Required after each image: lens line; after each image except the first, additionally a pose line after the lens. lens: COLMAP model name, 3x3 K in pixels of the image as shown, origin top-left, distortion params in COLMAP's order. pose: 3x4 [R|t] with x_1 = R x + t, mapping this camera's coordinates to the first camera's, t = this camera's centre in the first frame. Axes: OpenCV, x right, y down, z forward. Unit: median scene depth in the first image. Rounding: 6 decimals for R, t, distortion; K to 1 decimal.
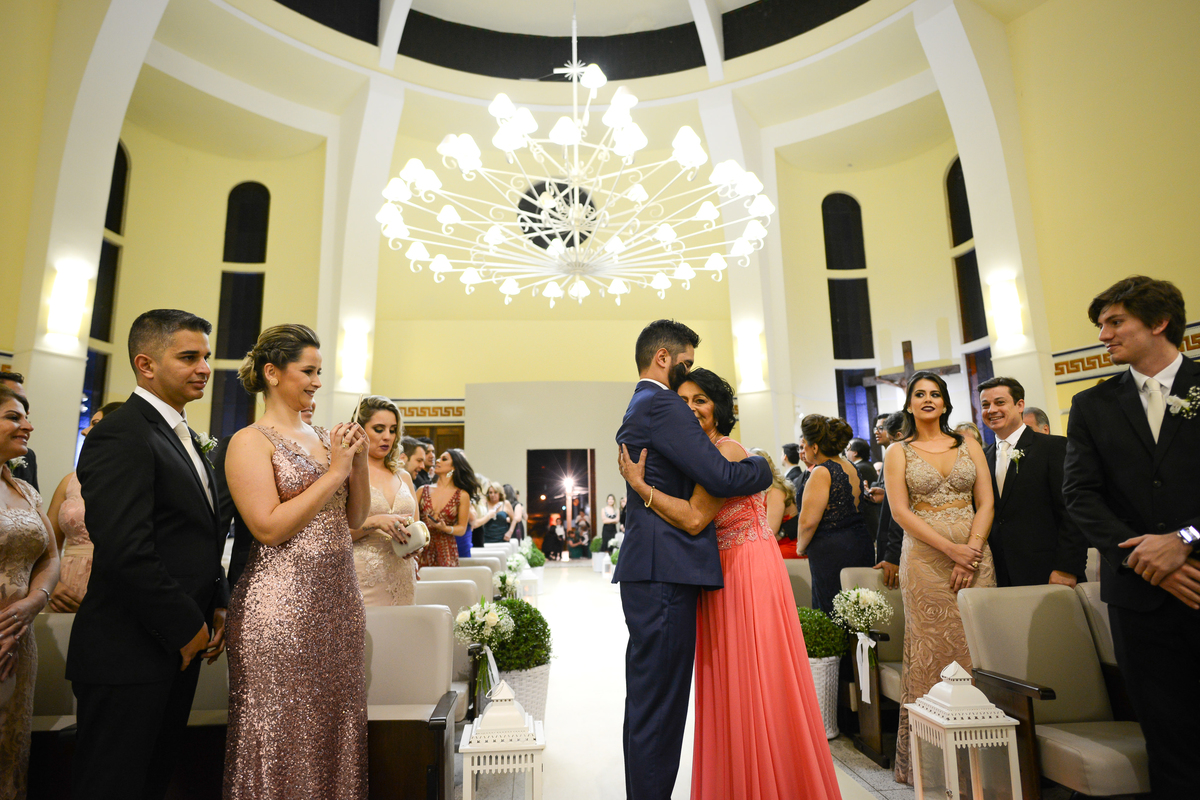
lens RADIAL K [[704.4, 0, 597.0], [0, 704.4, 397.4], [0, 0, 1]] dist [-0.035195, 0.005438]
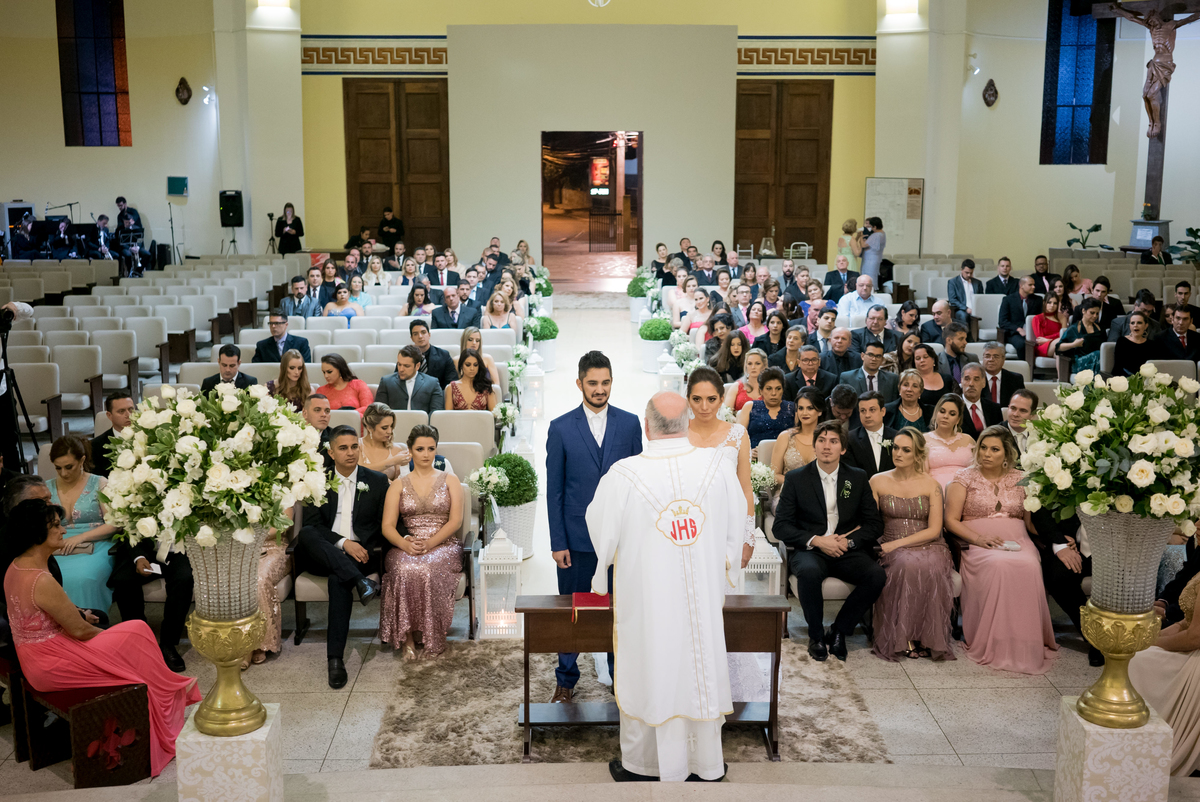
lens RADIAL K [[1243.2, 0, 599.4], [0, 1243.2, 400.1], [0, 0, 1]] dist [-0.011602, 0.000000]
pose [[0.997928, 0.028709, -0.057588, 0.201784], [-0.006376, 0.934666, 0.355469, -0.711707], [0.064031, -0.354365, 0.932912, -1.266477]]
